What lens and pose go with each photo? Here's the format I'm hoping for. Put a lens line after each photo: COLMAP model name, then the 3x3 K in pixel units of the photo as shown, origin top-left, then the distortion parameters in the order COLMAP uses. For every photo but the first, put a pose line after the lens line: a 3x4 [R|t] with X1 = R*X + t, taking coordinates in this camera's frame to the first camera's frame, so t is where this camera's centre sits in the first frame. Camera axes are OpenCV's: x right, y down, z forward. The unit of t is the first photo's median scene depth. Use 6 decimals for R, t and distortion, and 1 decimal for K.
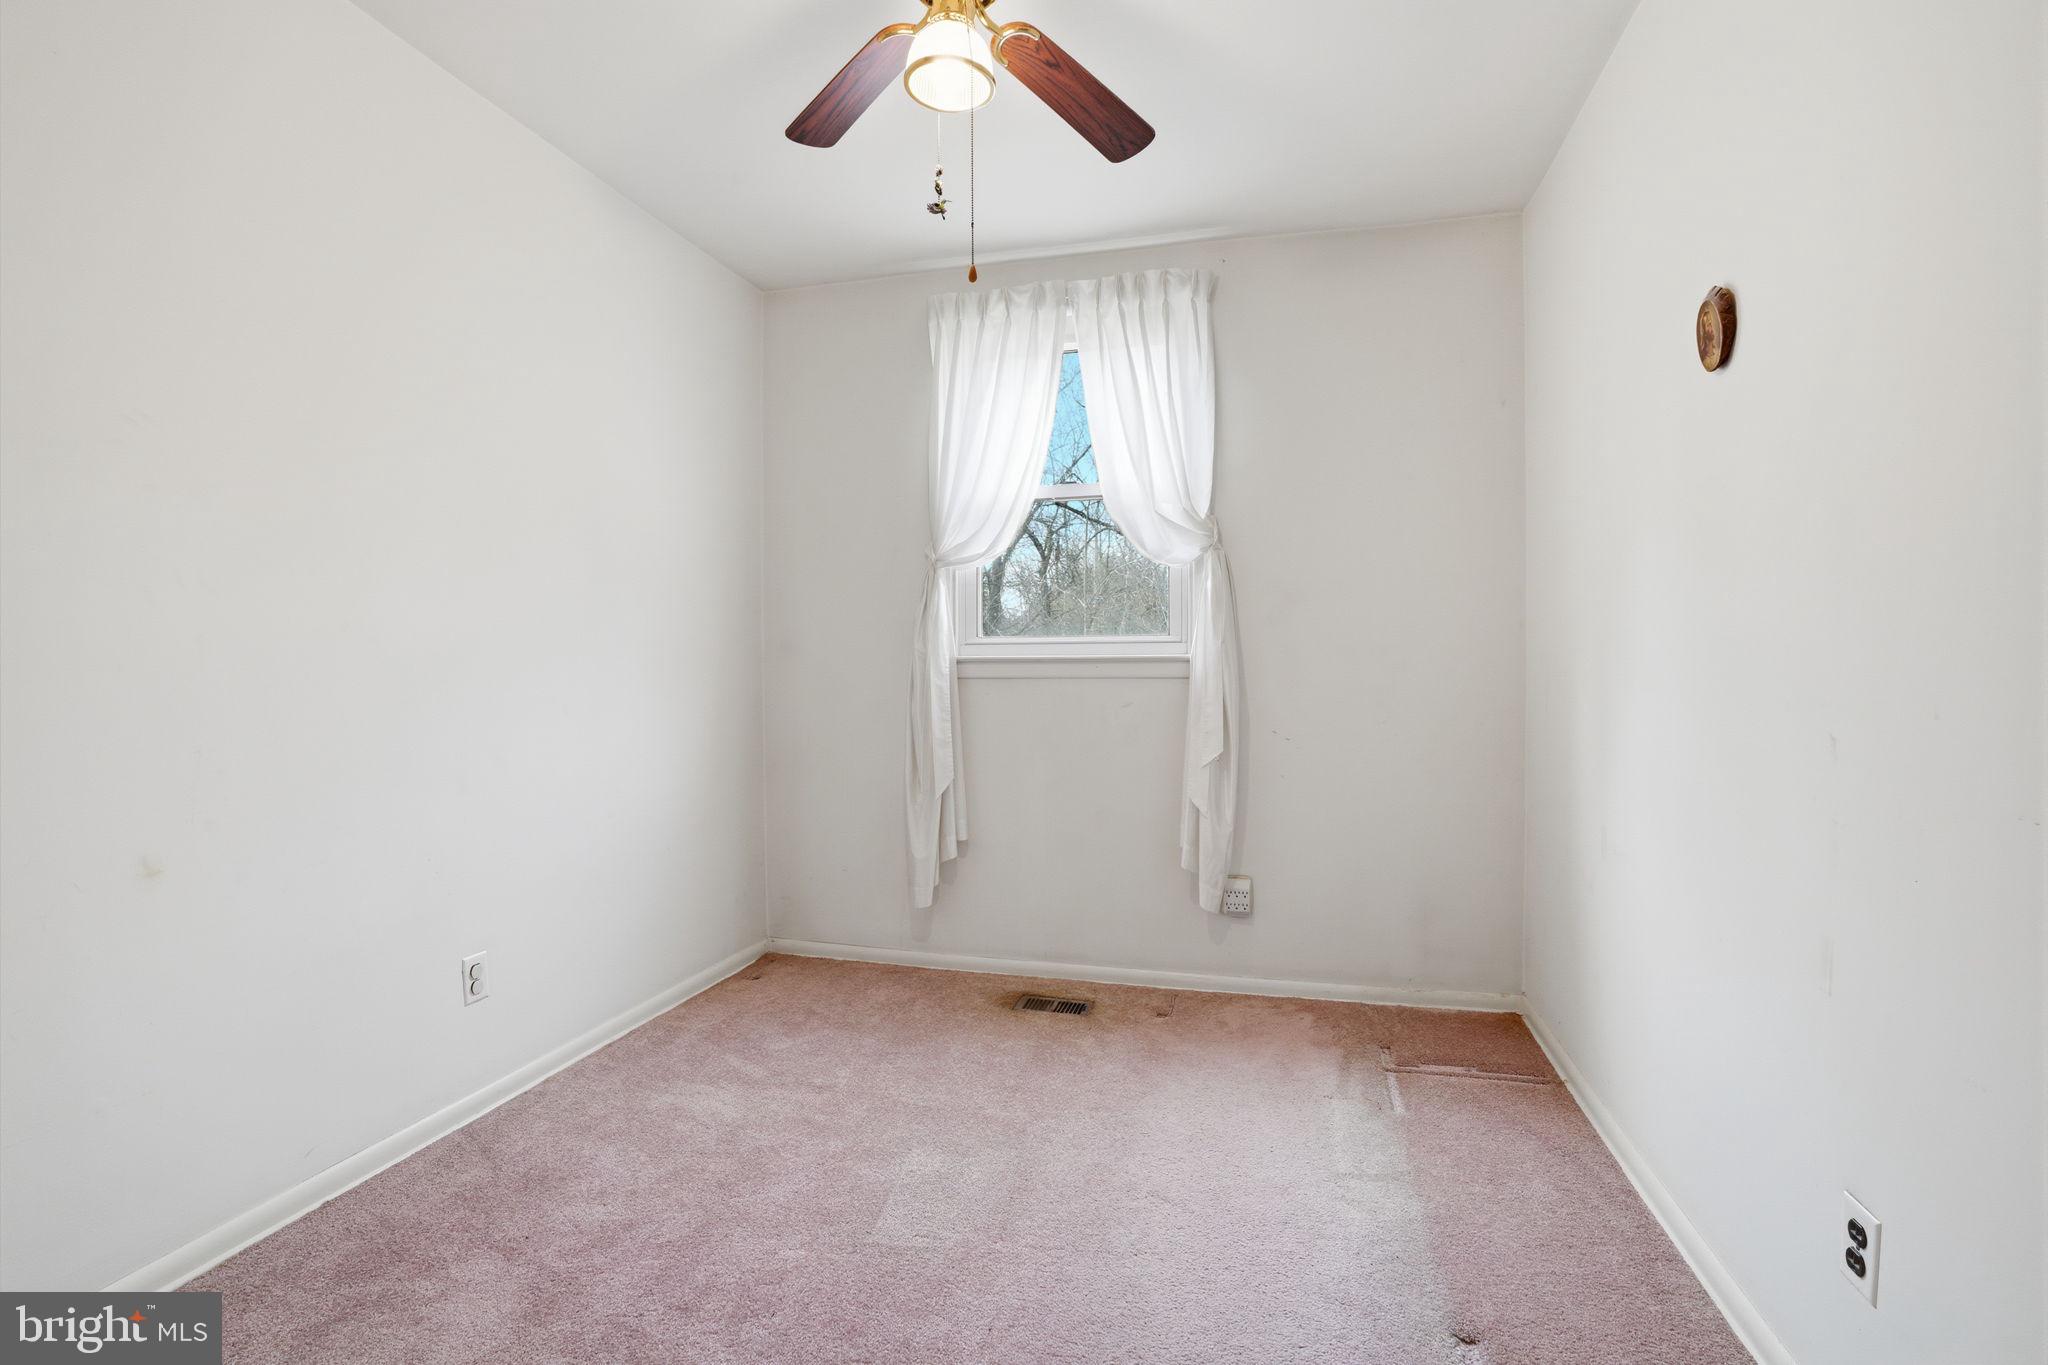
lens RADIAL K [[992.9, 0, 1024.0], [0, 992.9, 682.5], [0, 0, 1]] dist [-0.067689, 0.040125]
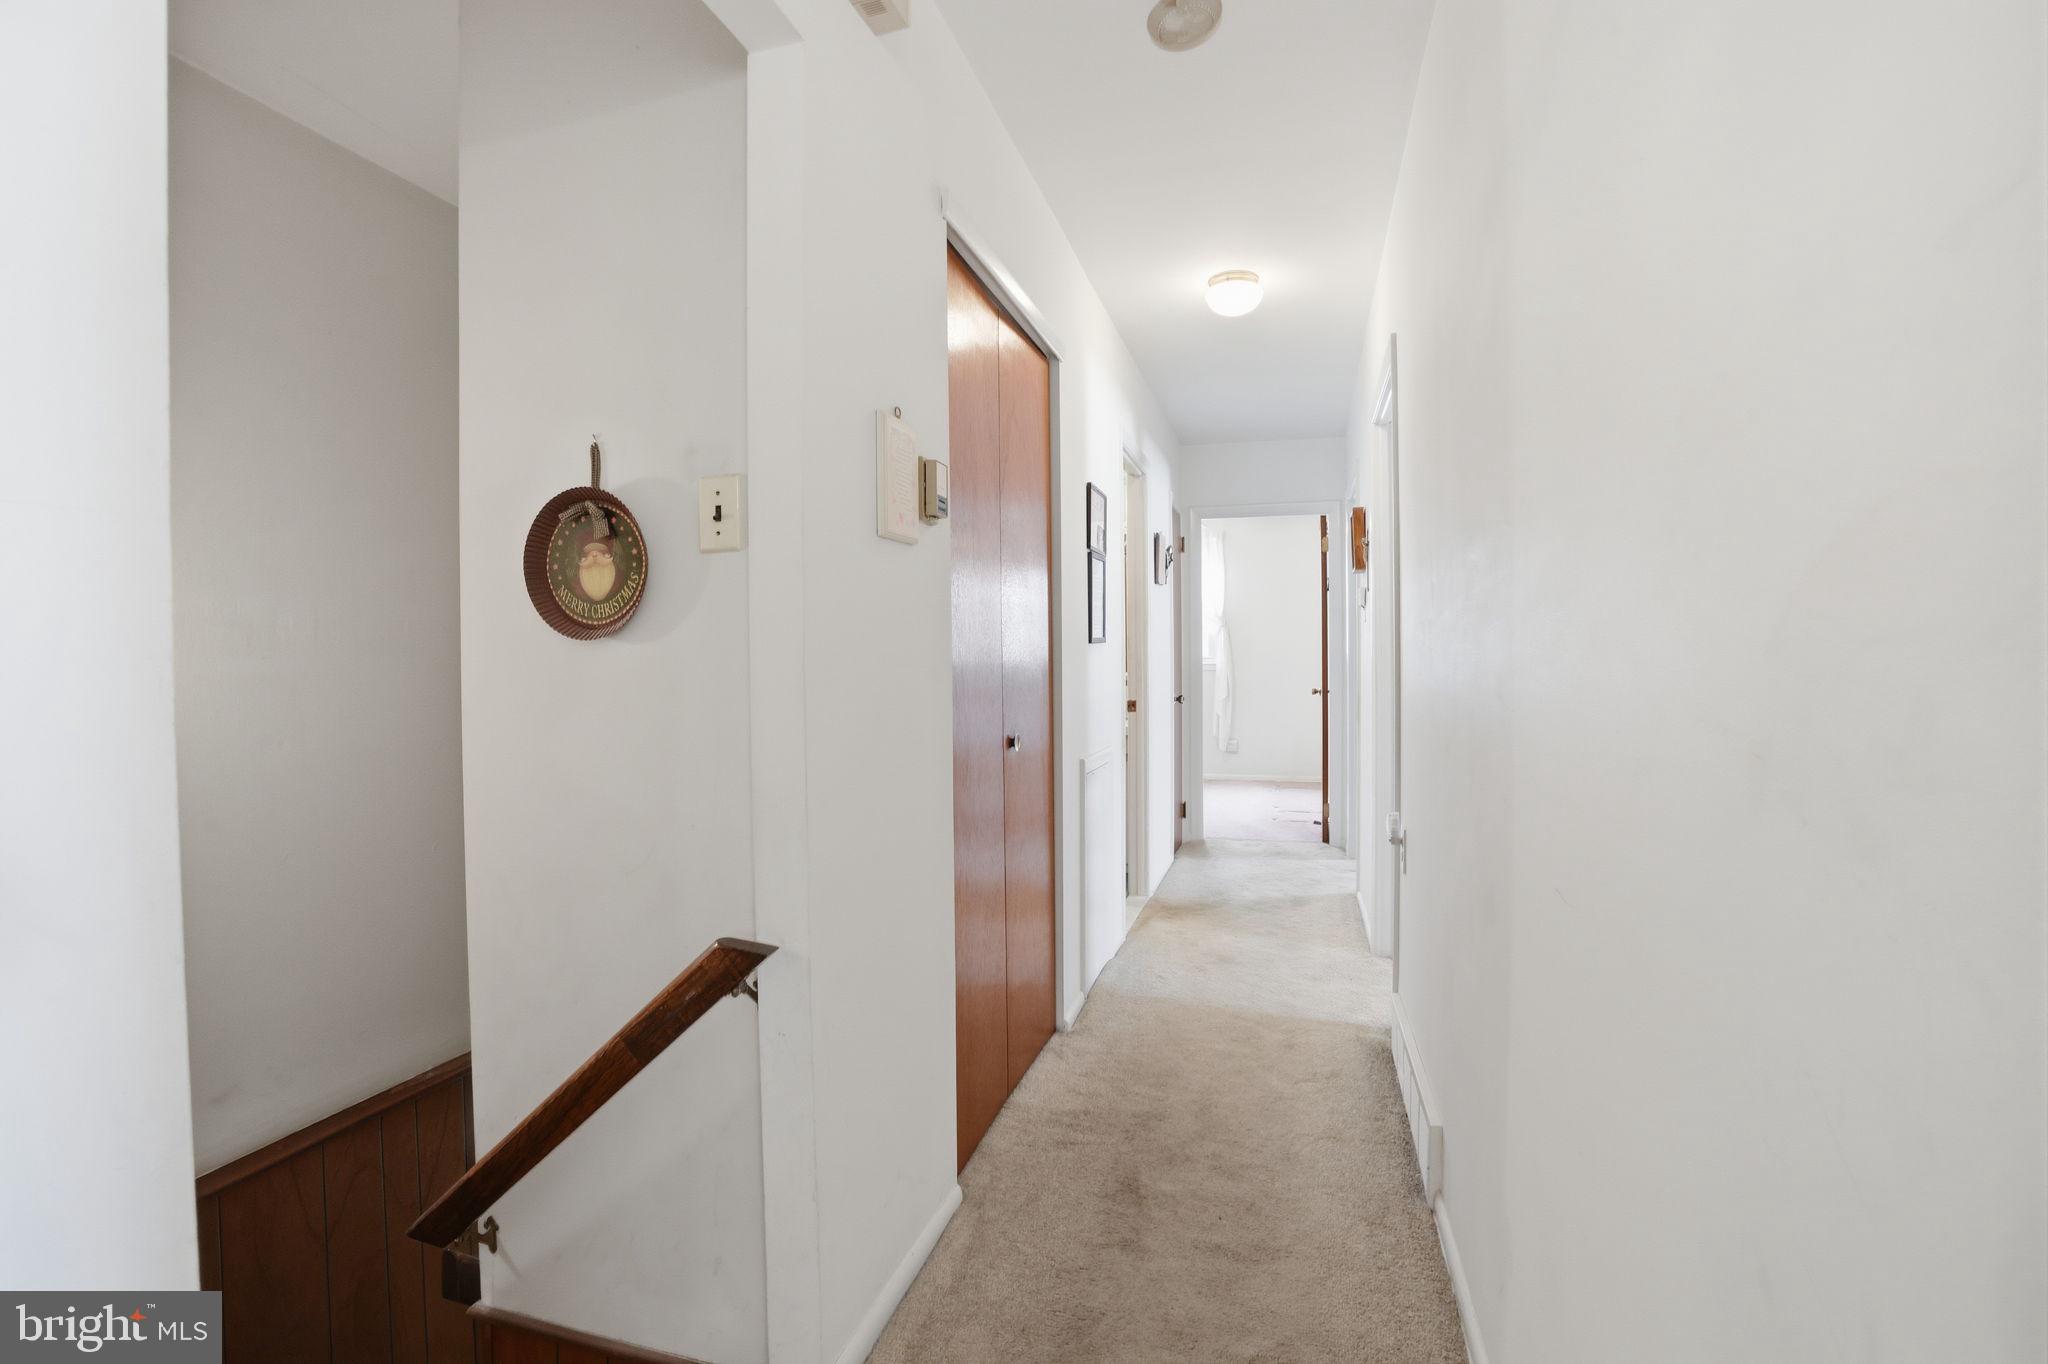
lens RADIAL K [[992.9, 0, 1024.0], [0, 992.9, 682.0], [0, 0, 1]] dist [-0.067689, 0.040125]
pose [[0.999985, 0.000218, -0.005454, -0.381055], [-0.000245, 0.999988, -0.004873, 0.044424], [0.005453, 0.004874, 0.999973, -1.915345]]
